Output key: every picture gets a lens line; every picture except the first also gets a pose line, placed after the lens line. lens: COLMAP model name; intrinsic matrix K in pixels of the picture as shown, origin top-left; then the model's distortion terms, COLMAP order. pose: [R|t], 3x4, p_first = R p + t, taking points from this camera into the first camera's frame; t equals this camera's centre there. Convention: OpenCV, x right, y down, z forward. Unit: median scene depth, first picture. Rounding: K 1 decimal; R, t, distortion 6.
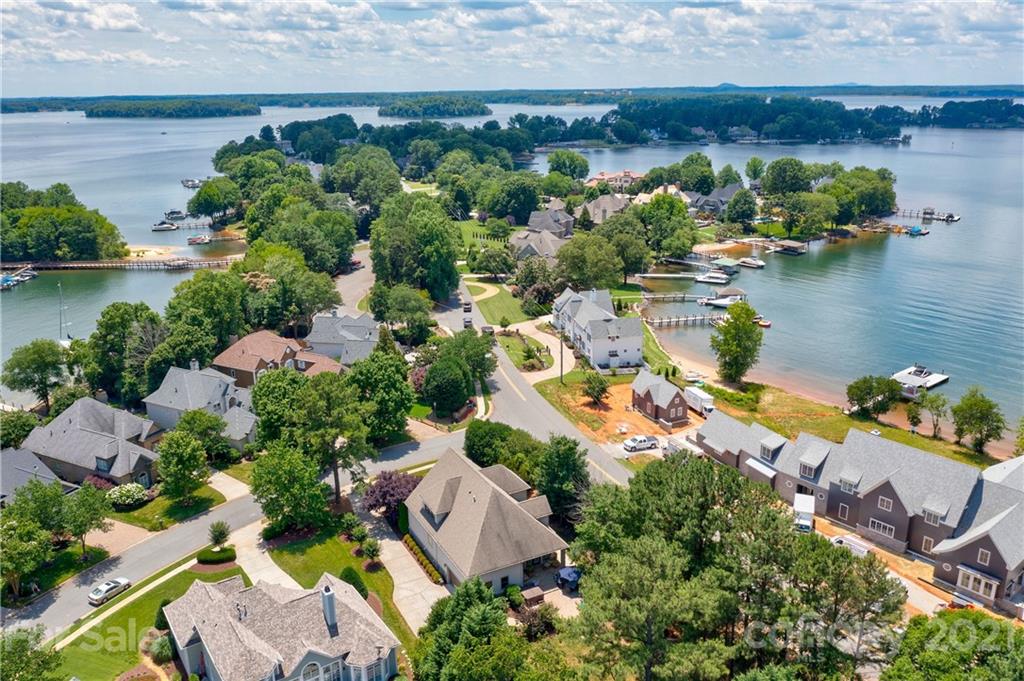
lens RADIAL K [[807.7, 0, 512.0], [0, 807.7, 340.5], [0, 0, 1]] dist [-0.017589, 0.002205]
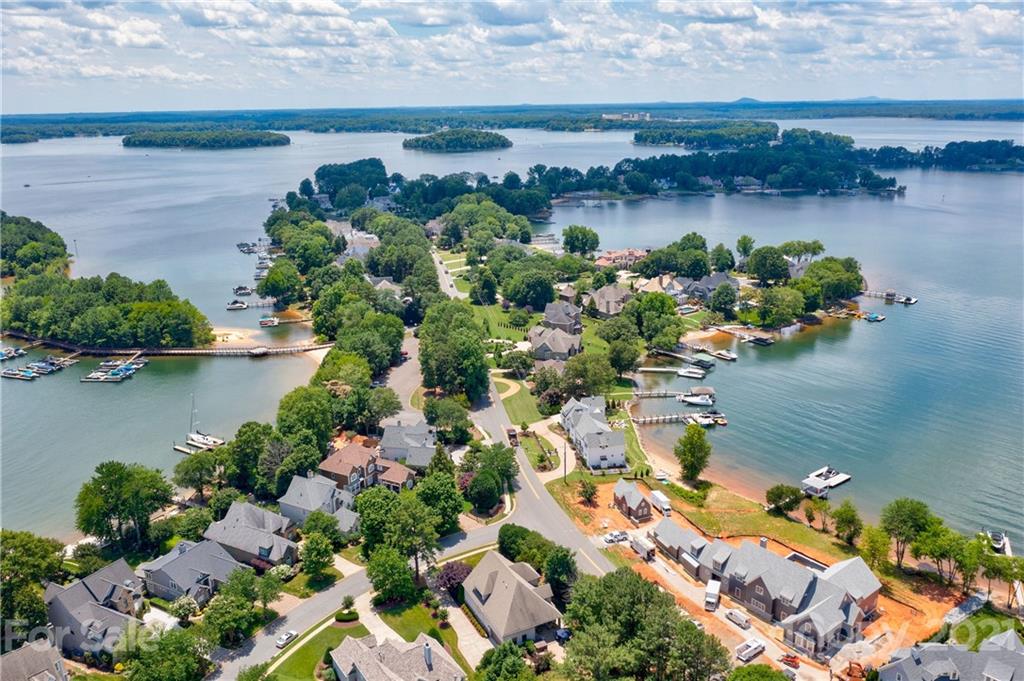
lens RADIAL K [[807.7, 0, 512.0], [0, 807.7, 340.5], [0, 0, 1]] dist [-0.017589, 0.002205]
pose [[0.999725, 0.005275, -0.022849, 0.000270], [-0.005625, 0.999868, -0.015253, -0.180745], [0.022766, 0.015378, 0.999623, -0.424273]]
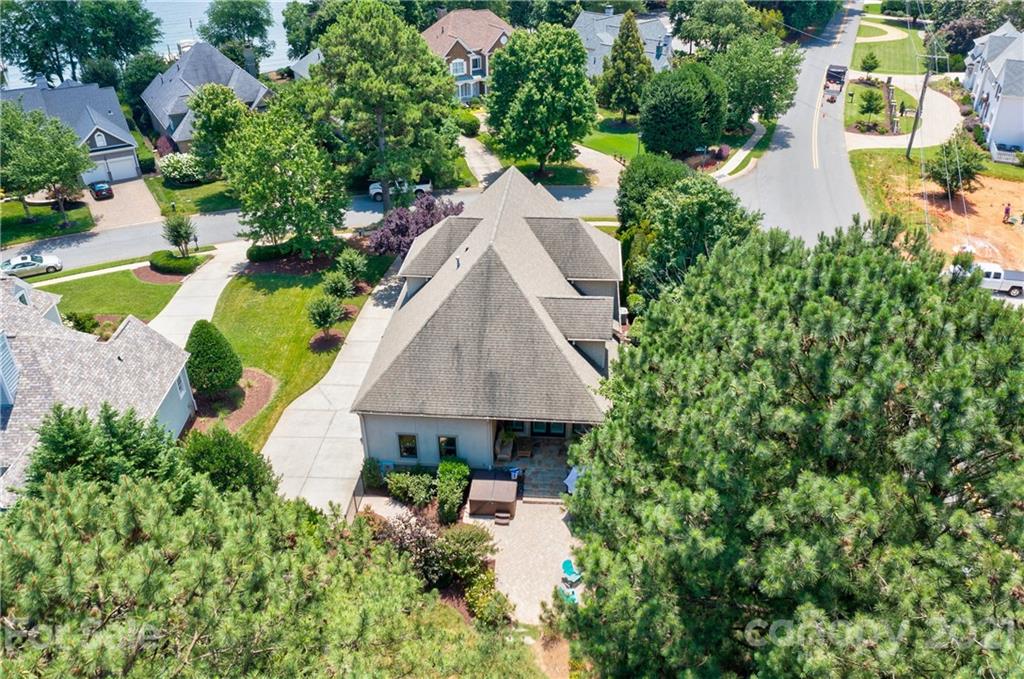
lens RADIAL K [[807.7, 0, 512.0], [0, 807.7, 339.5], [0, 0, 1]] dist [-0.017589, 0.002205]
pose [[0.840357, 0.283315, -0.462097, 0.131730], [-0.165685, 0.945984, 0.278679, 0.065226], [0.516090, -0.157627, 0.841905, 0.390365]]
